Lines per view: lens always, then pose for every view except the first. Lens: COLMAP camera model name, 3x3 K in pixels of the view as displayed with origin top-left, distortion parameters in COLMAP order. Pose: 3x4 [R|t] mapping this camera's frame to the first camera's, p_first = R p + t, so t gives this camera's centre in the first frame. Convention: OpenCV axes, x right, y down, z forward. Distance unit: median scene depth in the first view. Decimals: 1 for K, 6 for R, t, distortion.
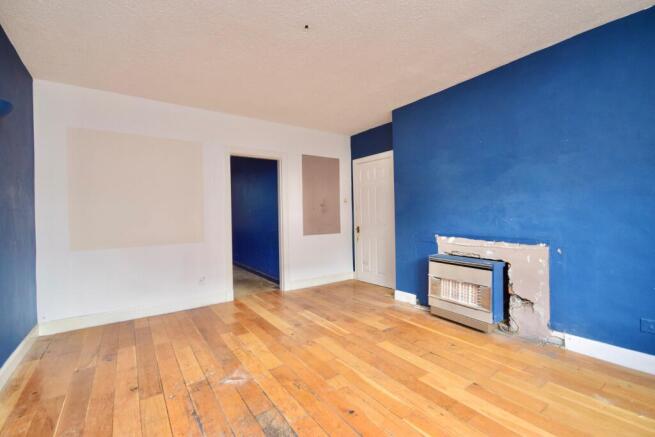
lens RADIAL K [[286.3, 0, 326.6], [0, 286.3, 214.8], [0, 0, 1]] dist [0.009473, -0.014906]
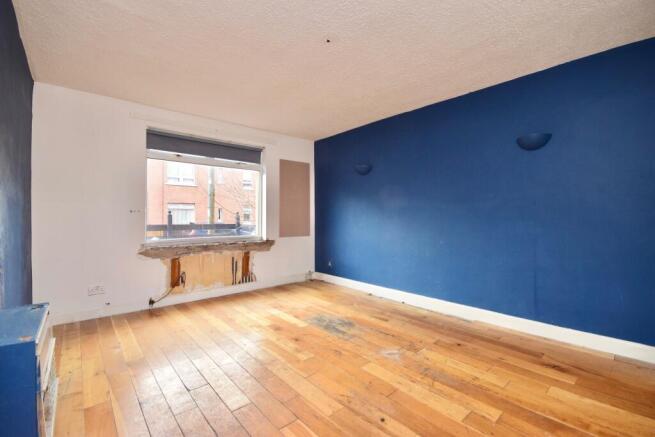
lens RADIAL K [[286.3, 0, 326.6], [0, 286.3, 214.8], [0, 0, 1]] dist [0.009473, -0.014906]
pose [[-0.993739, 0.021399, -0.109657, 0.049234], [0.022559, 0.999702, -0.009345, 0.005419], [0.109425, -0.011761, -0.993926, 1.639262]]
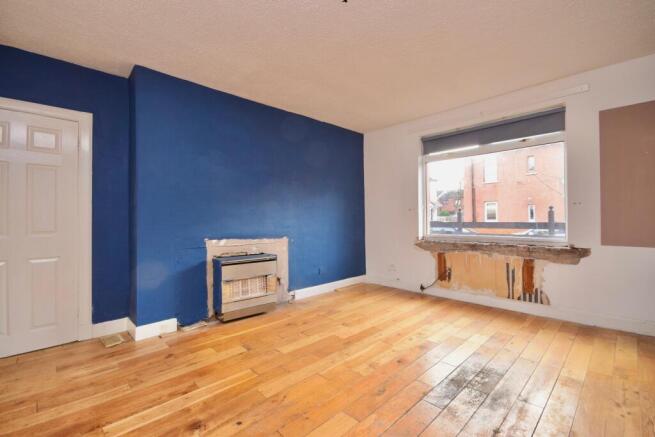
lens RADIAL K [[286.3, 0, 326.6], [0, 286.3, 214.8], [0, 0, 1]] dist [0.009473, -0.014906]
pose [[-0.159447, 0.037150, 0.986507, -0.737945], [0.012205, 0.999289, -0.035659, 0.038348], [-0.987131, 0.006354, -0.159787, 0.962075]]
